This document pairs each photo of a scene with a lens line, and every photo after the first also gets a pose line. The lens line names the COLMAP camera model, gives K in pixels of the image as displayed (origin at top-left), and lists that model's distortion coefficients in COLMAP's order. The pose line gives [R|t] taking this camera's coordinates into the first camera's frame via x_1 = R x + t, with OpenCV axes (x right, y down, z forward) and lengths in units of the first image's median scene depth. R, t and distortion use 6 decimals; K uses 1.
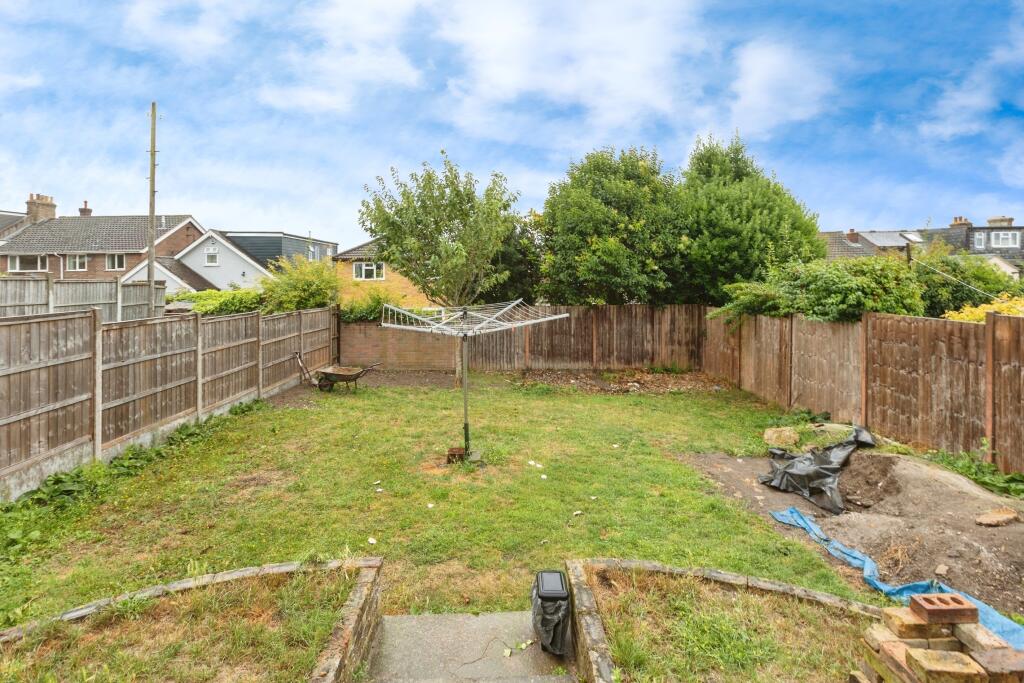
lens RADIAL K [[488.8, 0, 511.6], [0, 488.8, 277.1], [0, 0, 1]] dist [-0.000925, 0.000689]
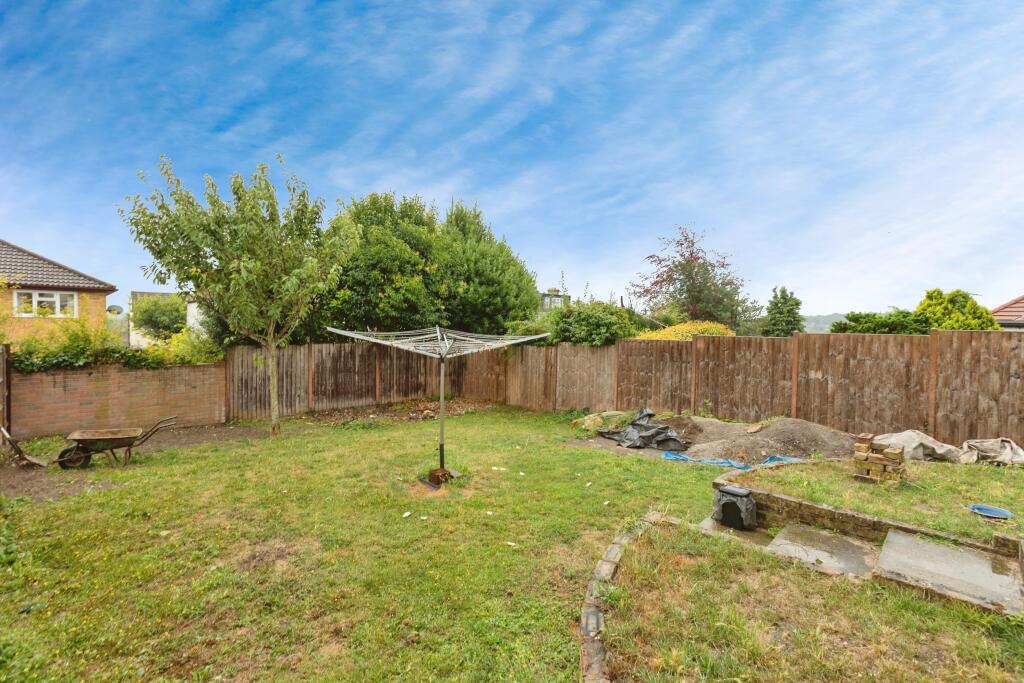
lens RADIAL K [[470.2, 0, 512.0], [0, 470.2, 341.5], [0, 0, 1]] dist [-0.002009, 0.000049]
pose [[0.707066, -0.006904, 0.707113, -0.380115], [-0.013413, 0.999641, 0.023173, 0.033884], [-0.707020, -0.025870, 0.706720, 0.118028]]
